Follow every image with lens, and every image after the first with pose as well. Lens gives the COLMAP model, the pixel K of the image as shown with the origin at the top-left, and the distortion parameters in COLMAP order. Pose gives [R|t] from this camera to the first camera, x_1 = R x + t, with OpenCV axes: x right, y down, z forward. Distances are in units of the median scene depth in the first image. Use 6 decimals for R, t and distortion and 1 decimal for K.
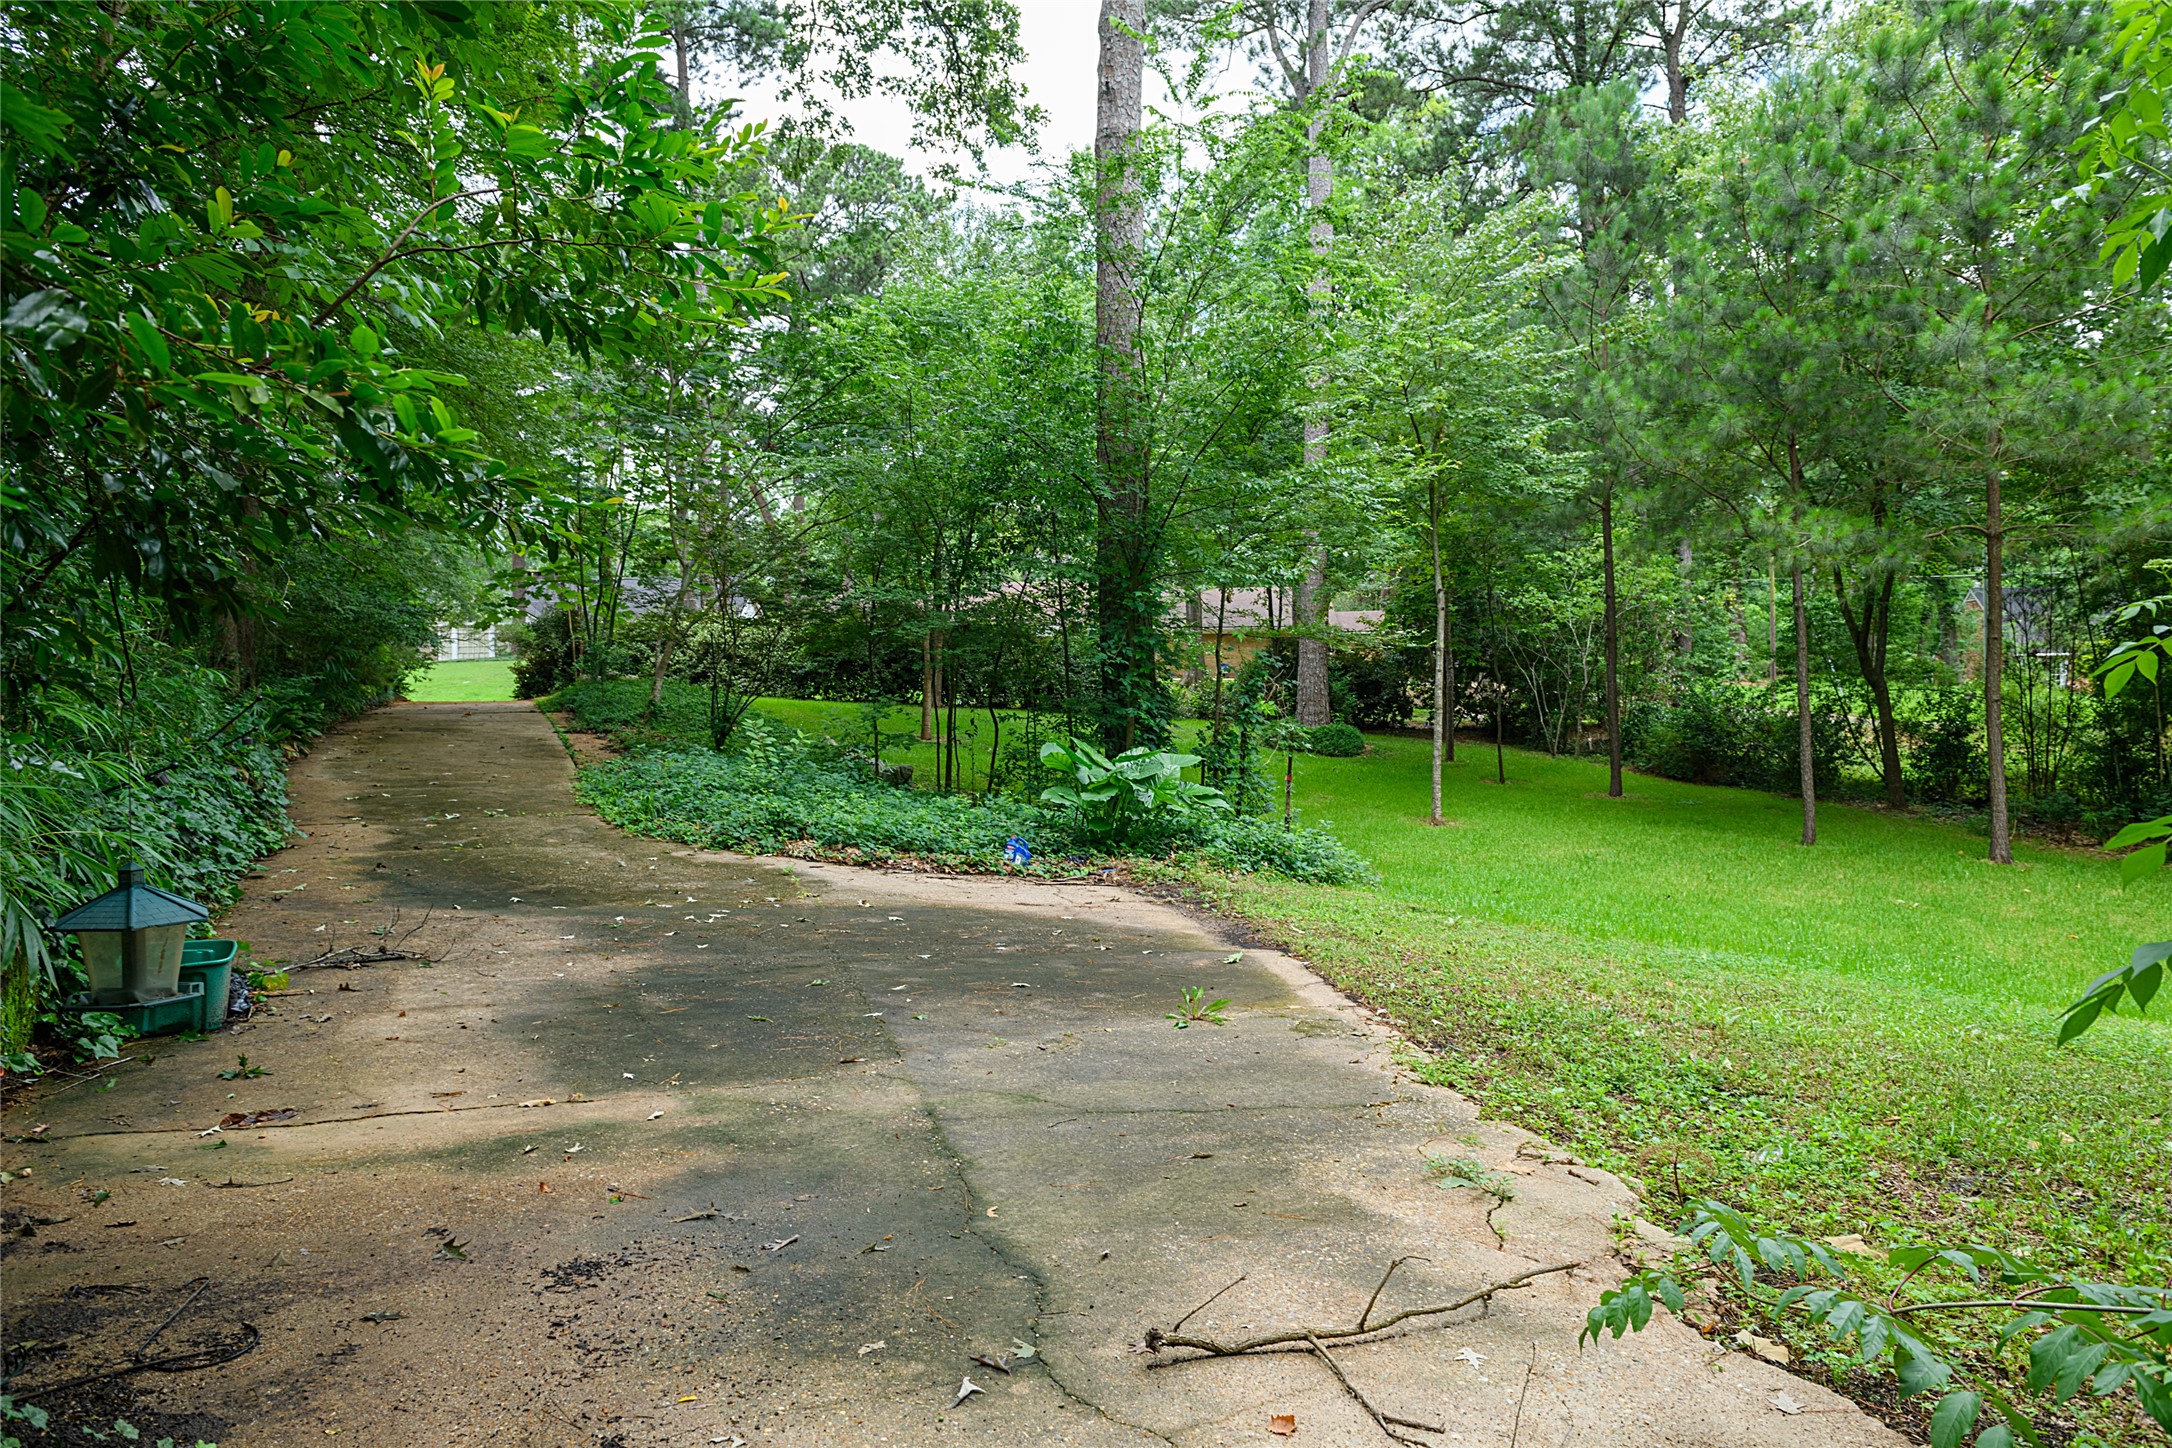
lens RADIAL K [[1522.8, 0, 1080.3], [0, 1522.8, 722.2], [0, 0, 1]] dist [0.004915, 0.000413]
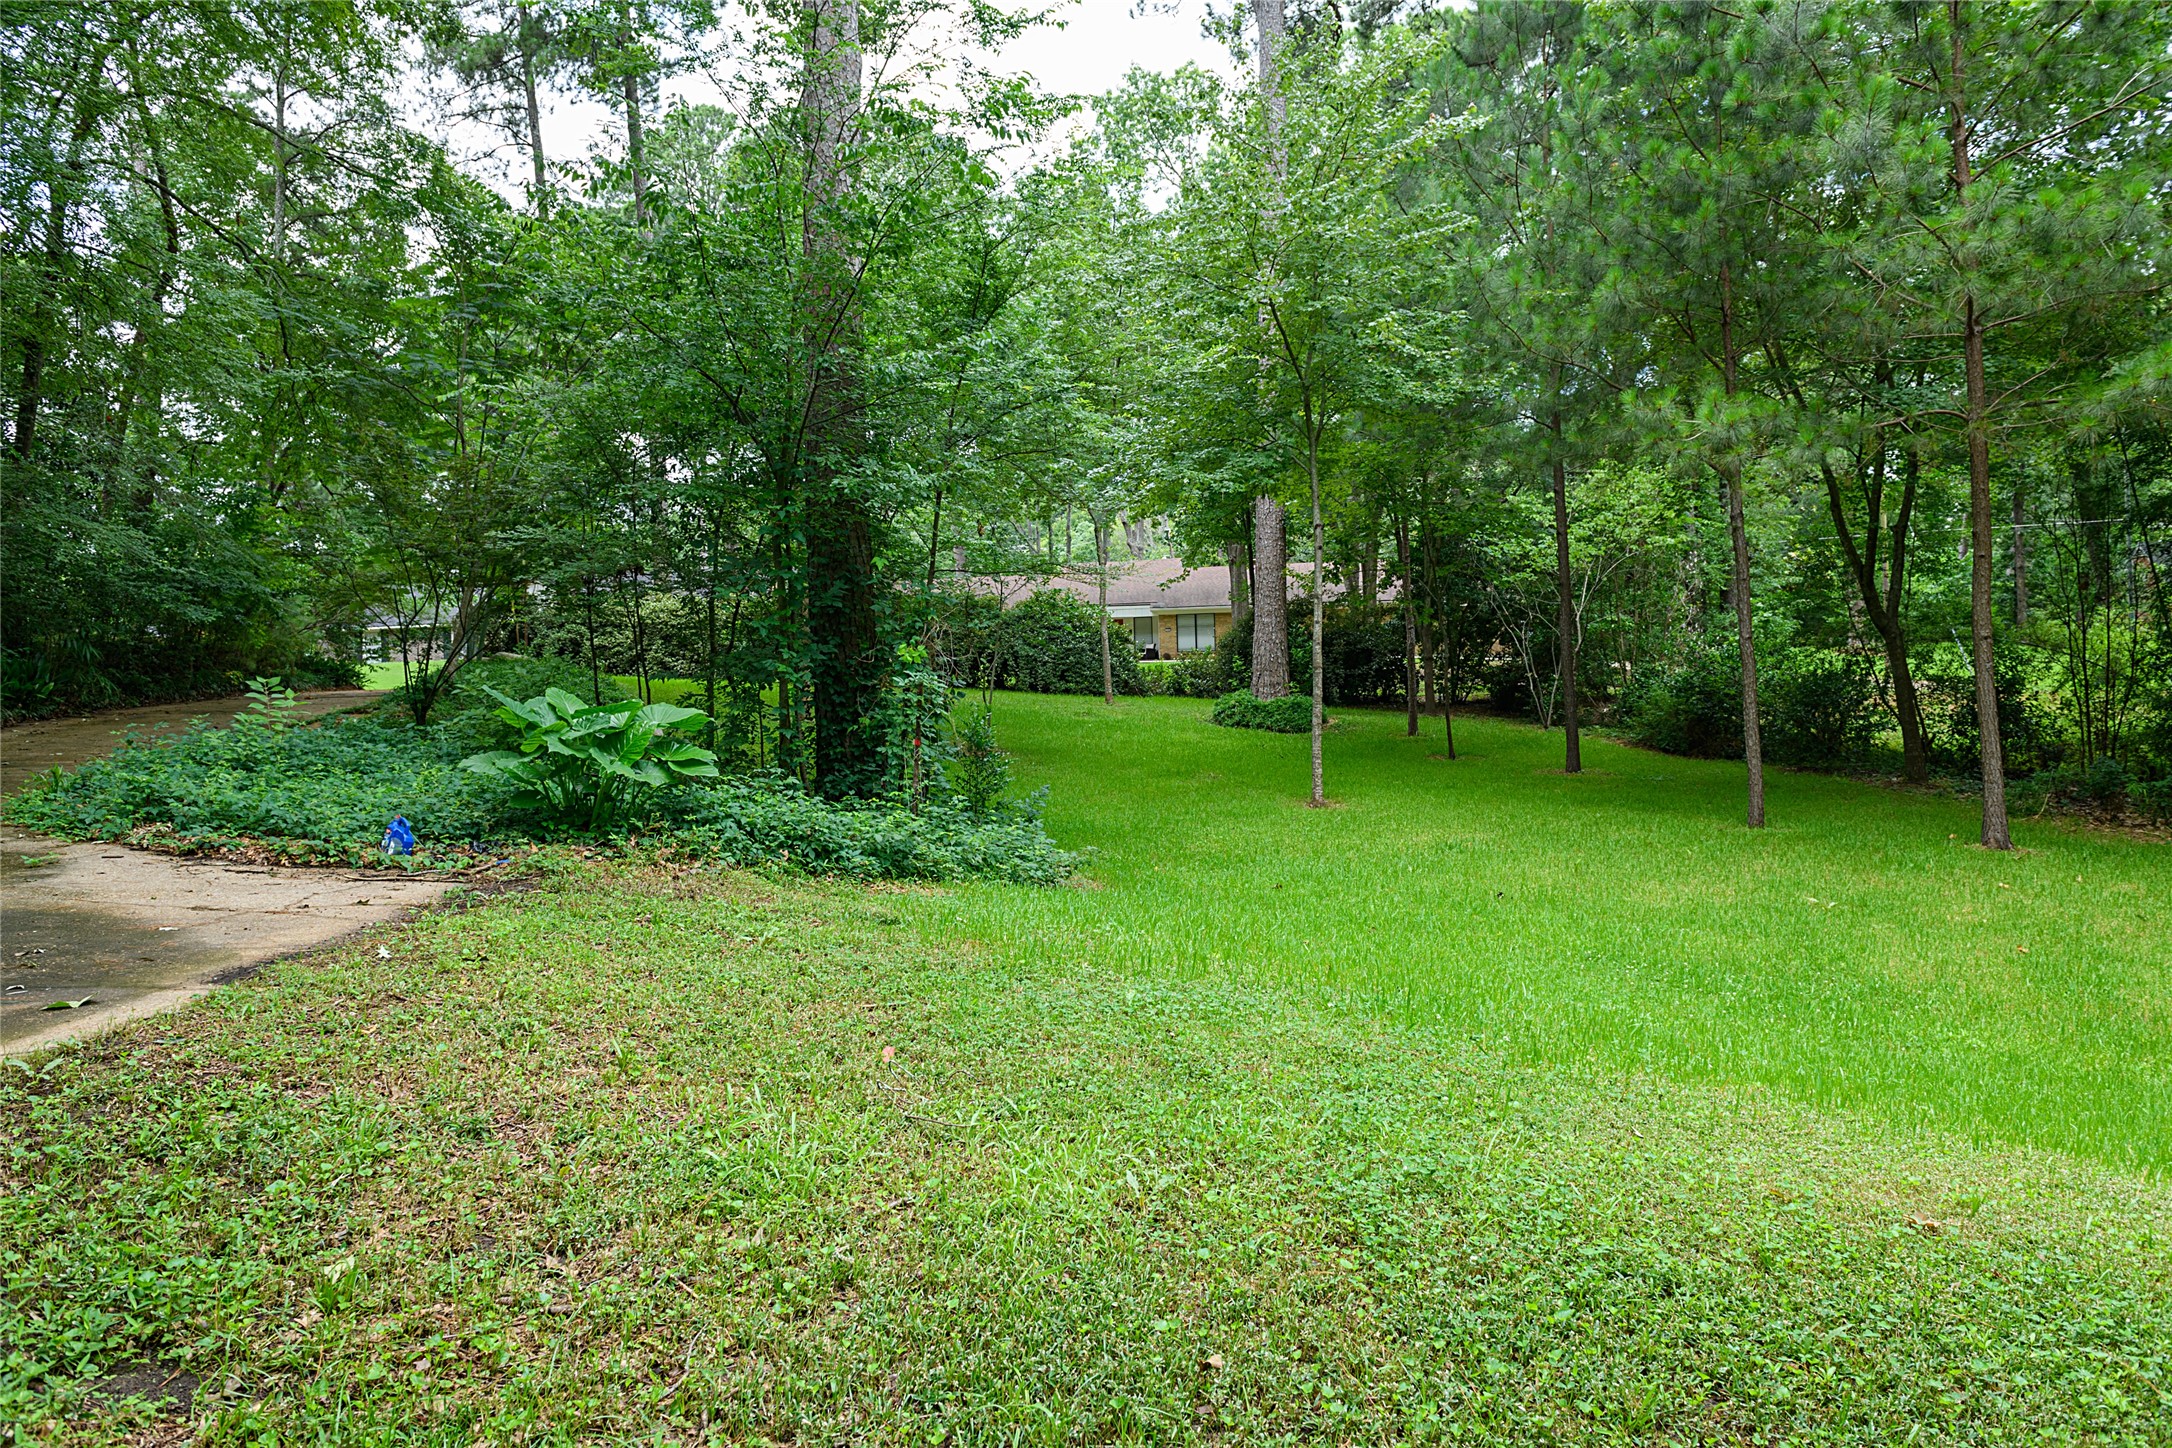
lens RADIAL K [[1522.8, 0, 1091.1], [0, 1522.8, 728.3], [0, 0, 1]] dist [0.004915, 0.000413]
pose [[0.993721, -0.013527, -0.111066, 0.180687], [0.014174, 0.999887, 0.005037, 0.016291], [0.110985, -0.006580, 0.993800, 0.141432]]
